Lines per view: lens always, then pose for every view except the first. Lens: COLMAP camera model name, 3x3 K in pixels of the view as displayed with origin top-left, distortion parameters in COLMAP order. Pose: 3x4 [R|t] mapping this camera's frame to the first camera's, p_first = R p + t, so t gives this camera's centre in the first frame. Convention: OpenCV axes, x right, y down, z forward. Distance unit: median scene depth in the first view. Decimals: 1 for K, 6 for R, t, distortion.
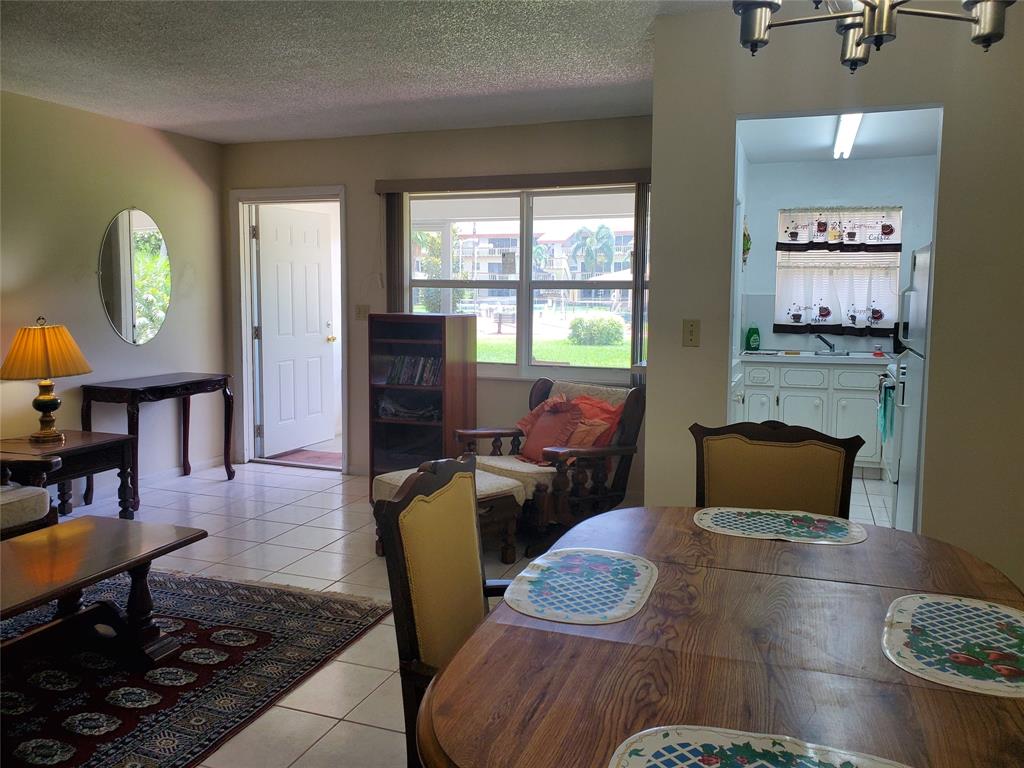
lens RADIAL K [[787.2, 0, 529.4], [0, 787.2, 342.8], [0, 0, 1]] dist [0.029073, -0.027922]
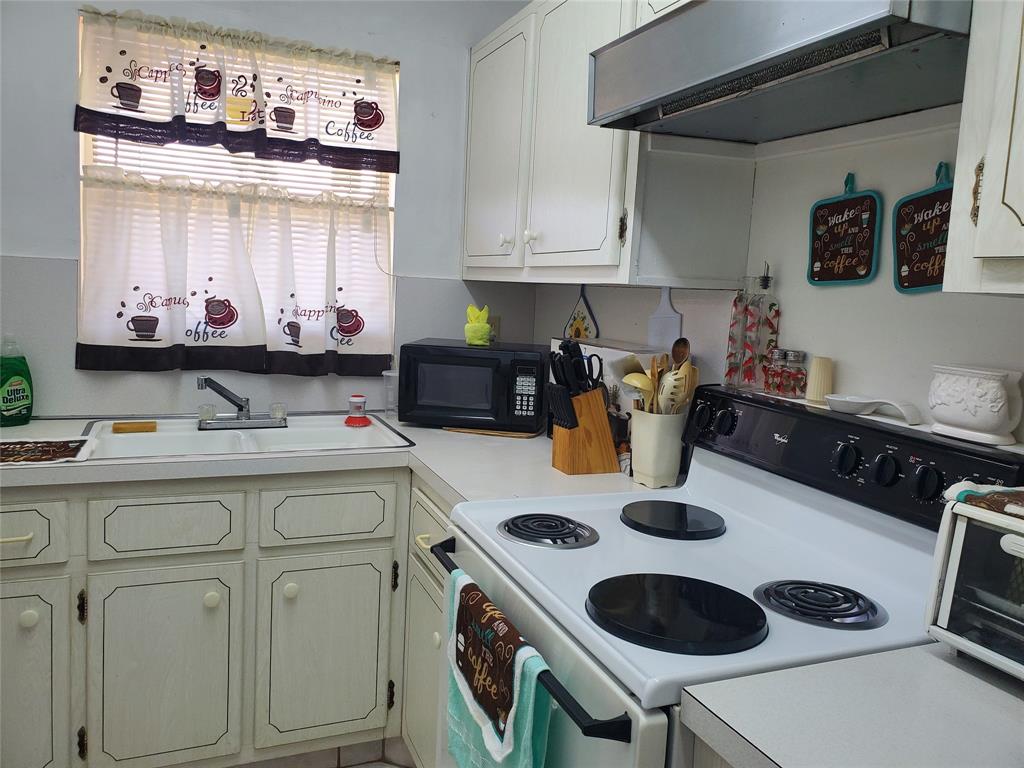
lens RADIAL K [[787.2, 0, 513.7], [0, 787.2, 371.2], [0, 0, 1]] dist [0.029073, -0.027922]
pose [[0.736790, -0.042878, 0.674761, 0.222003], [-0.000905, 0.997924, 0.064402, -0.035943], [-0.676121, -0.048062, 0.735221, 0.629914]]
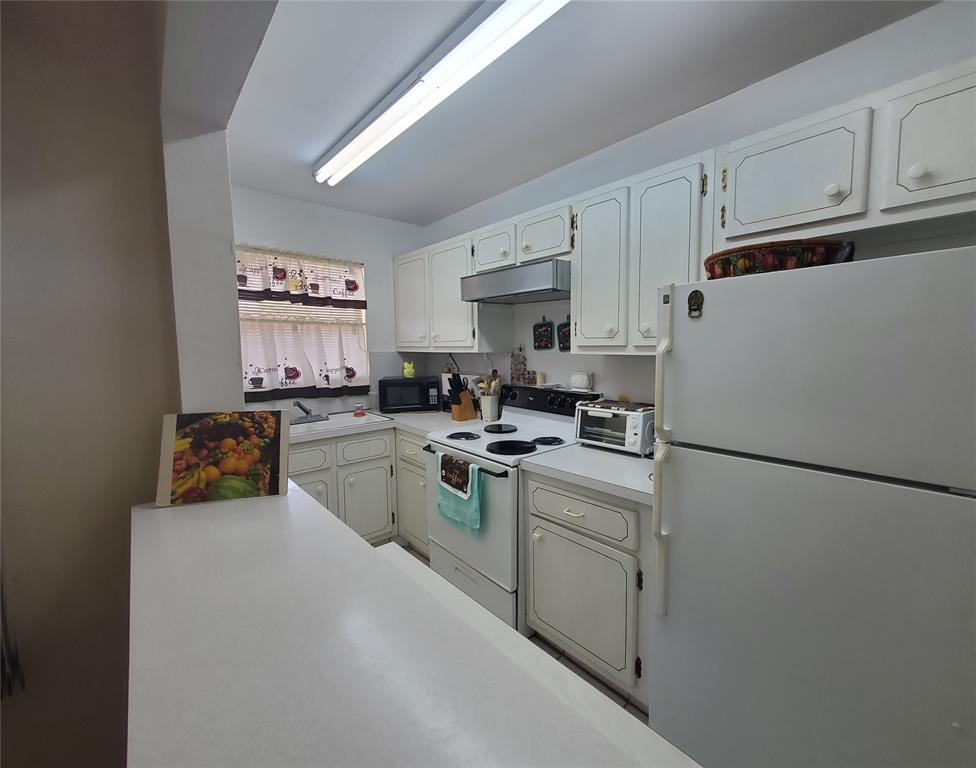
lens RADIAL K [[407.1, 0, 522.8], [0, 407.1, 380.0], [0, 0, 1]] dist [0.013866, 0.000040]
pose [[0.446775, -0.084303, 0.890666, 0.087248], [0.065365, 0.995966, 0.061481, -0.043172], [-0.892255, 0.030750, 0.450483, 0.578359]]
